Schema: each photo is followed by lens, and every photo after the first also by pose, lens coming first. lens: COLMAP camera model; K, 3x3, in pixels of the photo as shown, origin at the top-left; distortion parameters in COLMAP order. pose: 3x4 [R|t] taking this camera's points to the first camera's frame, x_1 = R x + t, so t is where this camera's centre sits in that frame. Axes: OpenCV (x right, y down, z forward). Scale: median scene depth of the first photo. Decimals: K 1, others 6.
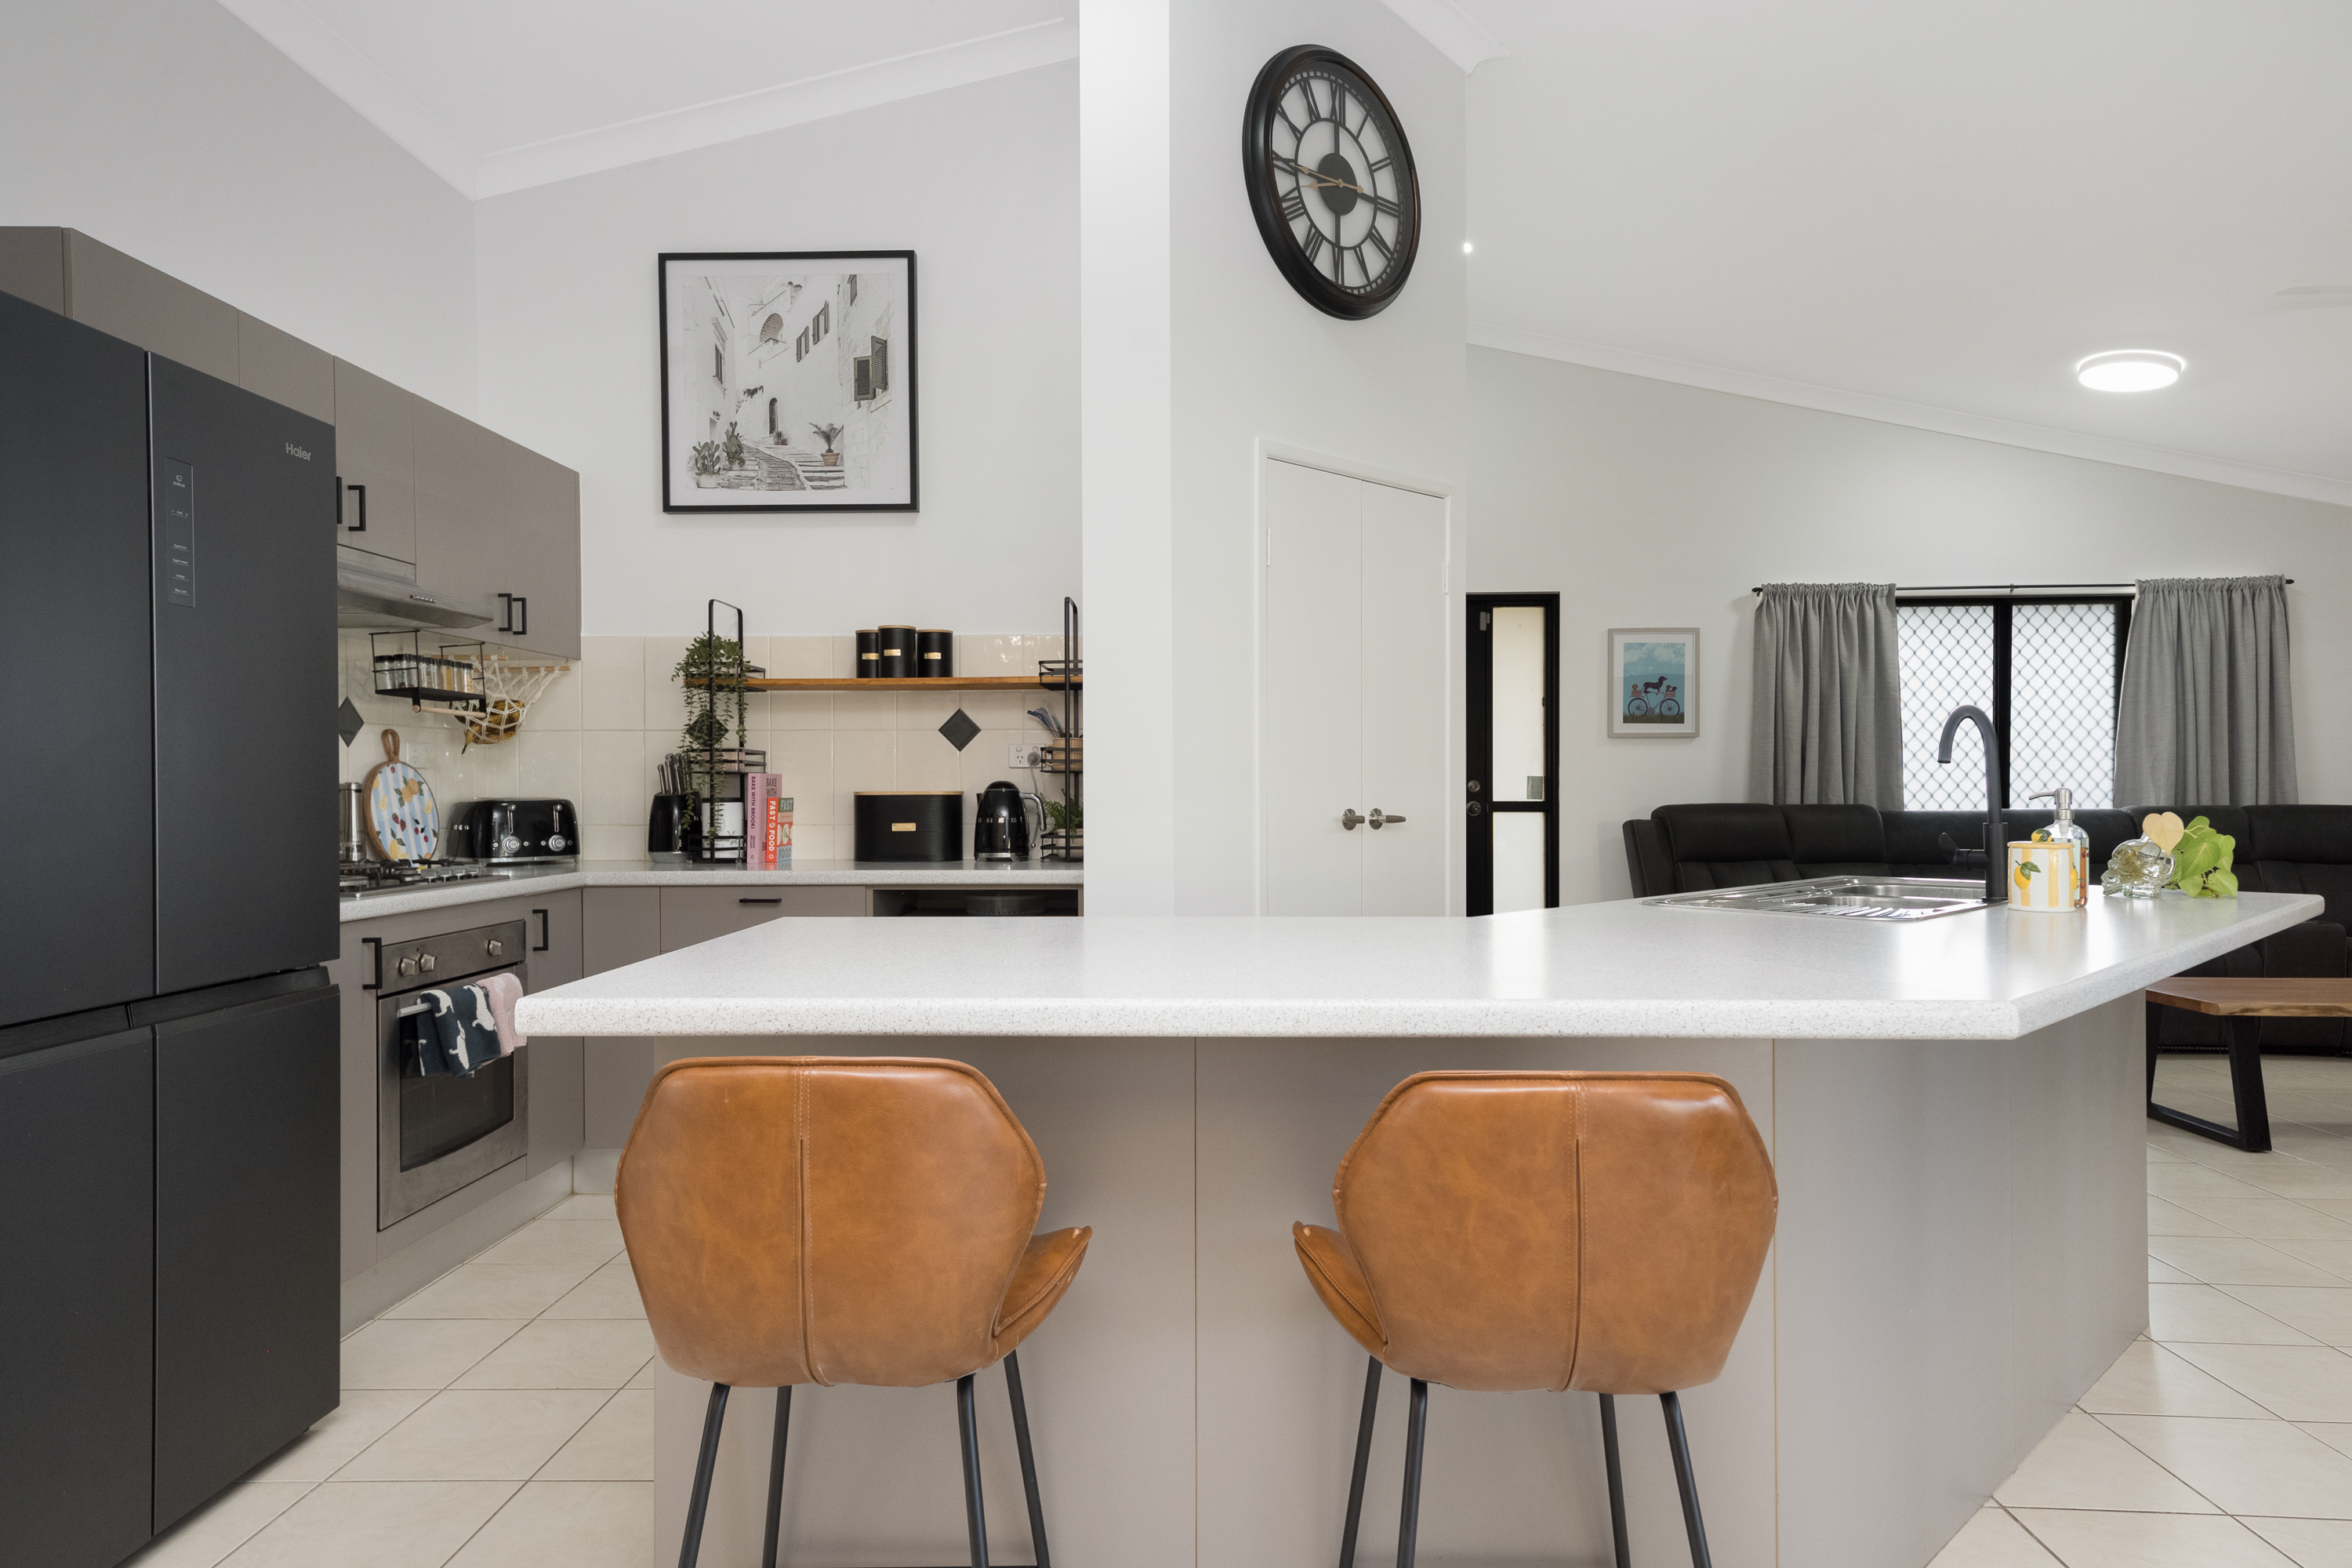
lens RADIAL K [[1362.2, 0, 1180.1], [0, 1362.2, 791.1], [0, 0, 1]] dist [0.042563, 0.000348]
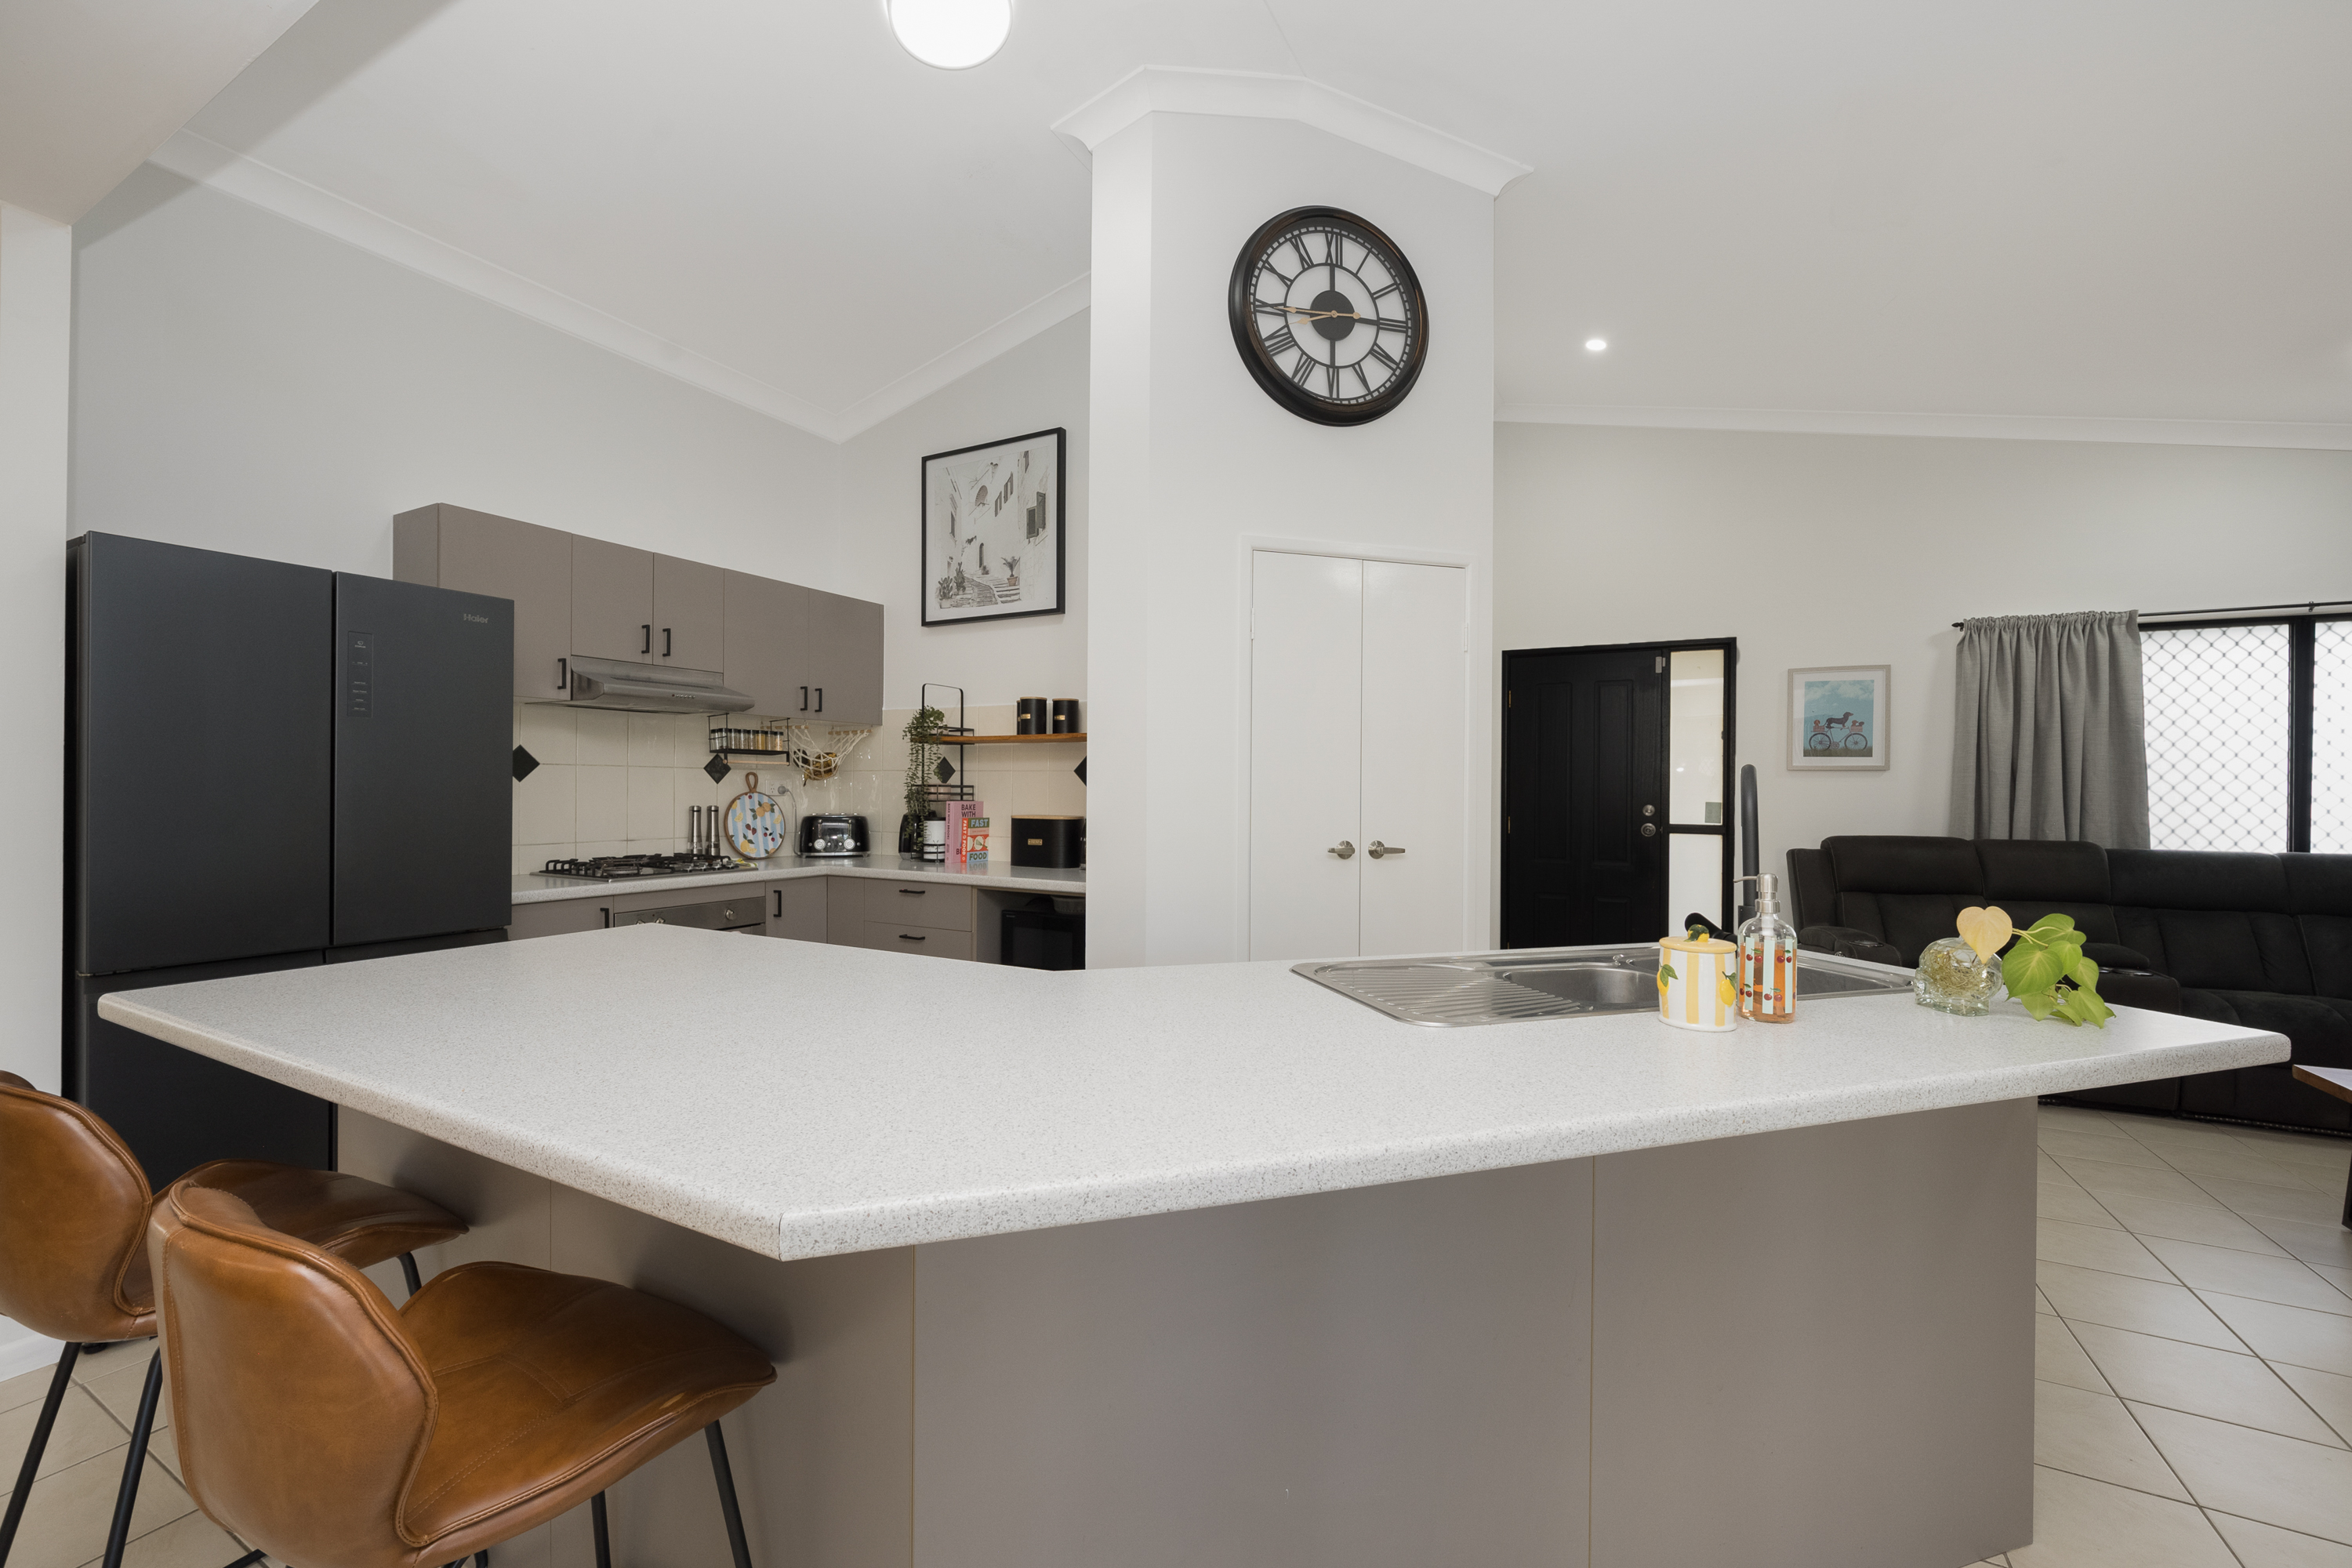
lens RADIAL K [[943.5, 0, 1166.1], [0, 943.5, 788.8], [0, 0, 1]] dist [-0.000518, 0.000209]
pose [[0.895243, 0.011193, -0.445438, 0.328165], [-0.013385, 0.999909, -0.001775, -0.026693], [0.445378, 0.007551, 0.895311, 0.192735]]
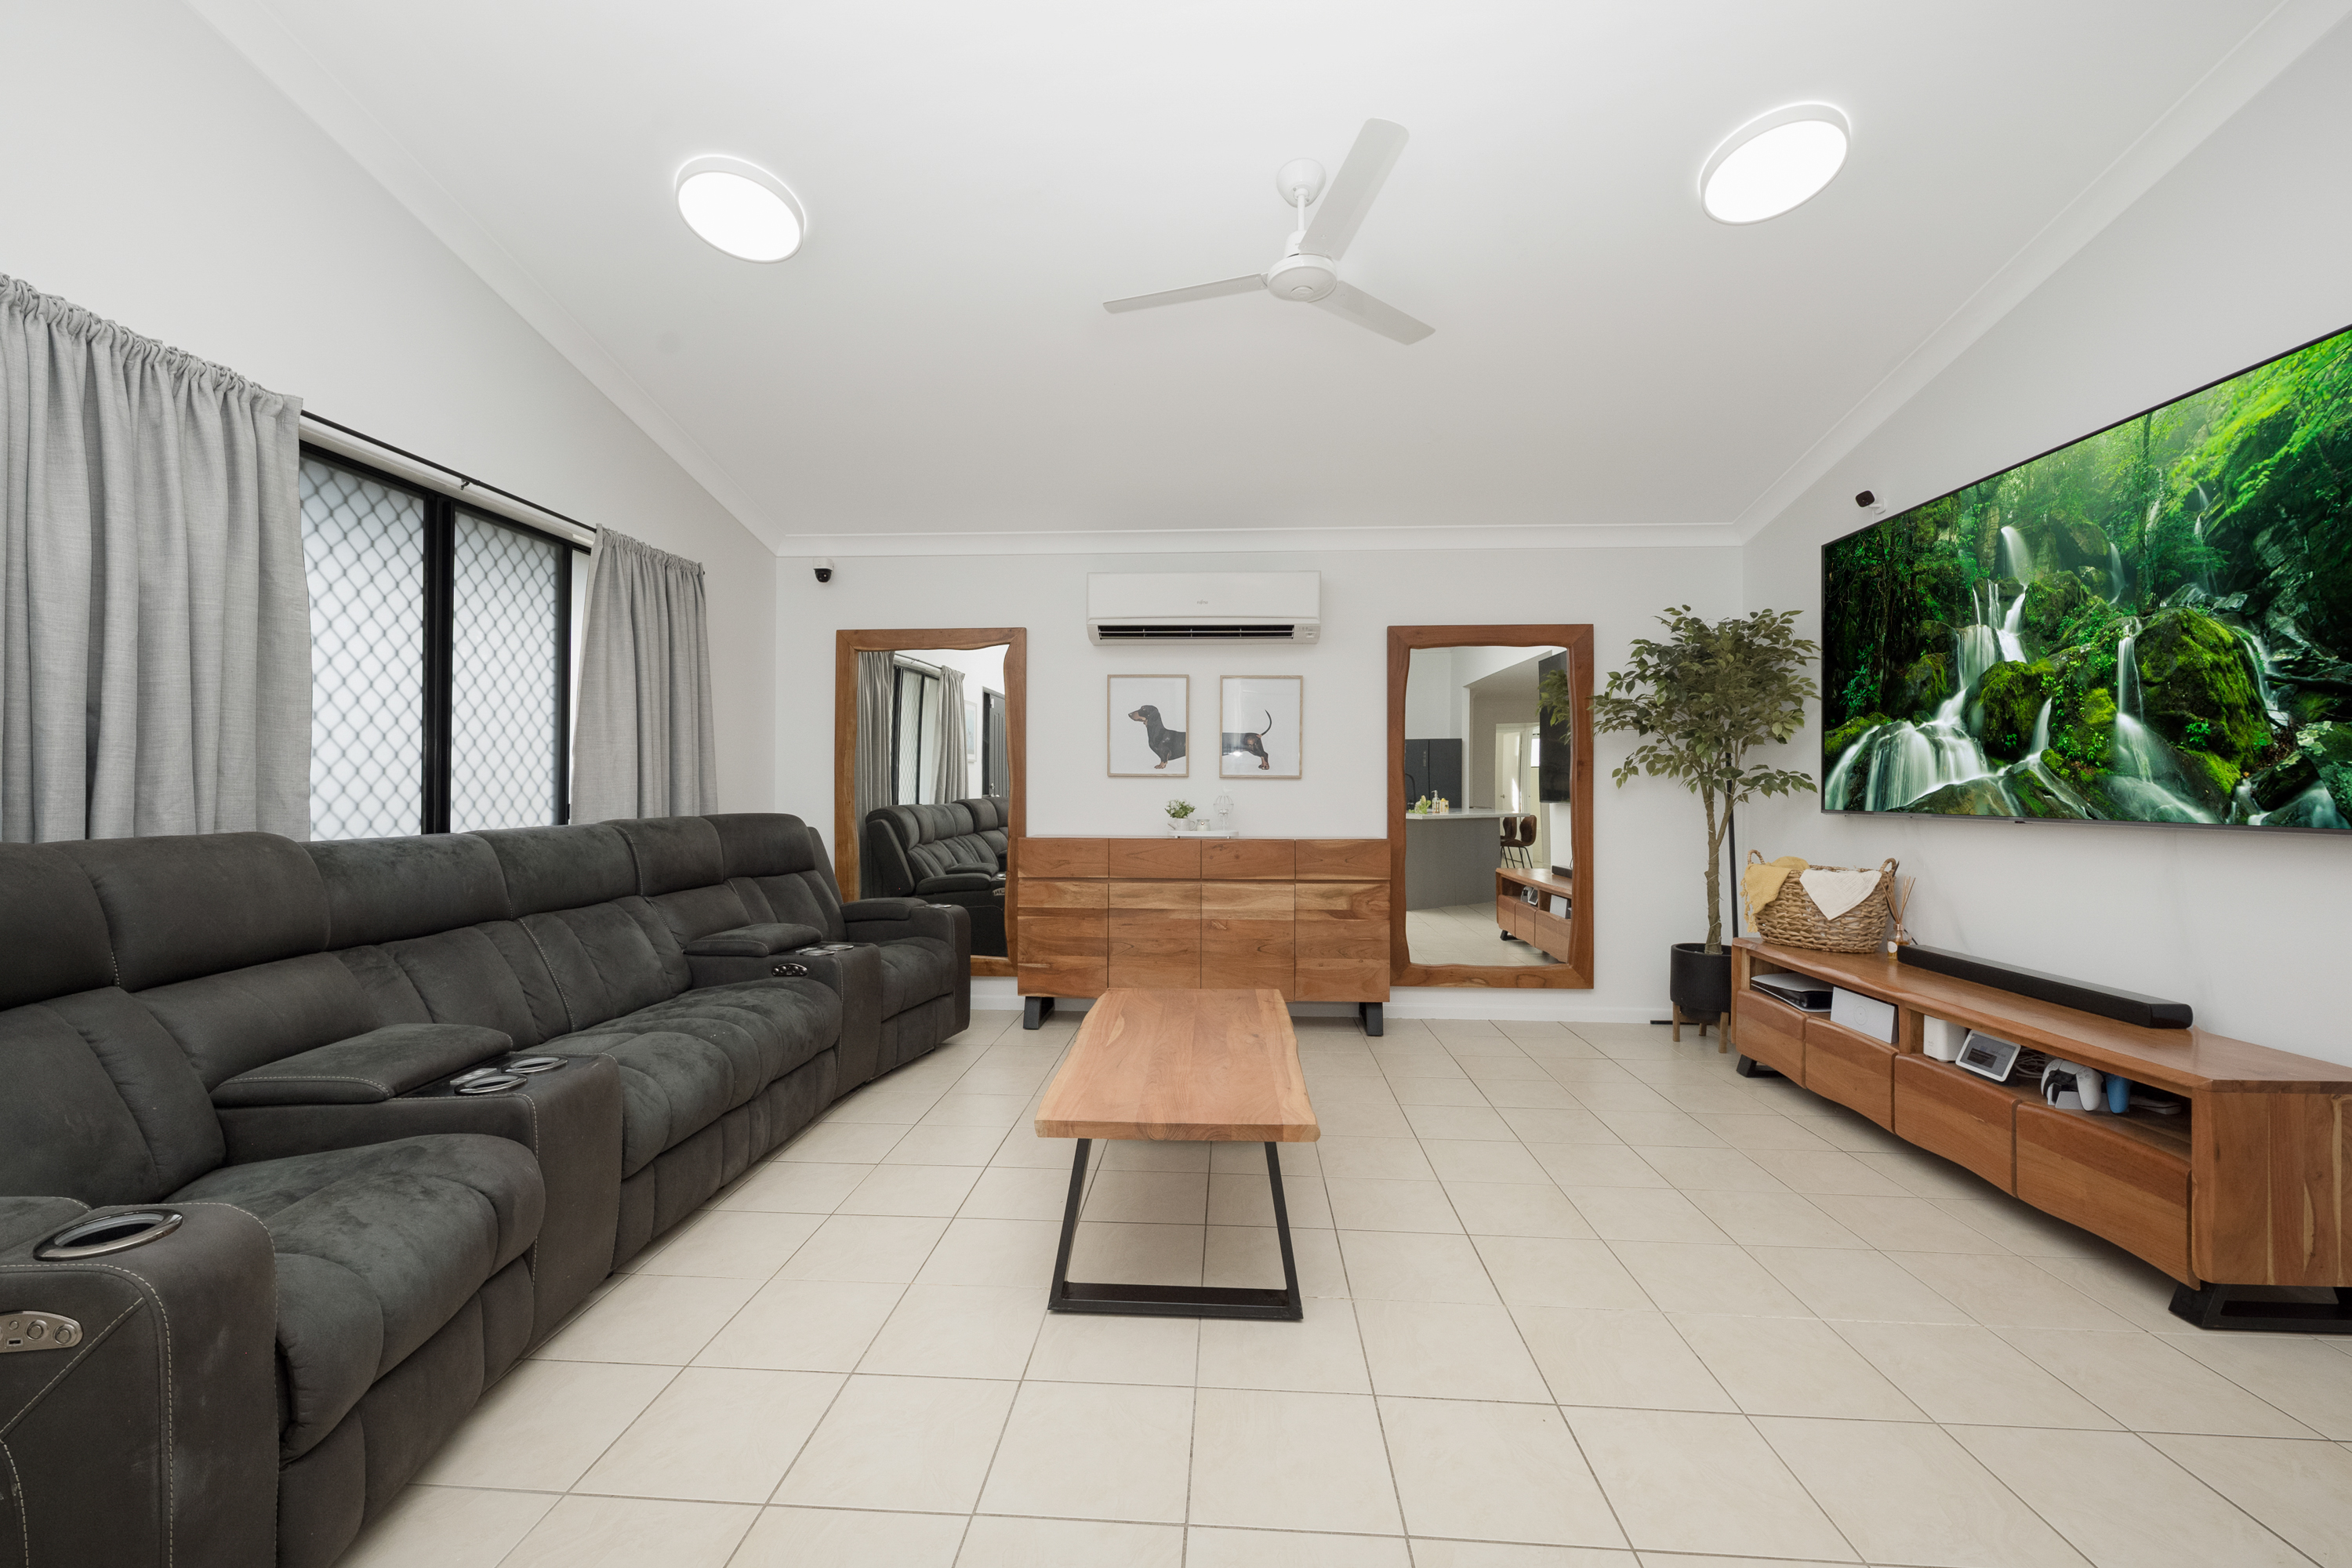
lens RADIAL K [[943.5, 0, 1188.9], [0, 943.5, 789.5], [0, 0, 1]] dist [-0.000518, 0.000209]
pose [[0.002852, 0.000403, 0.999996, 0.267718], [-0.016029, 0.999871, -0.000357, -0.017010], [-0.999867, -0.016028, 0.002858, 1.040193]]
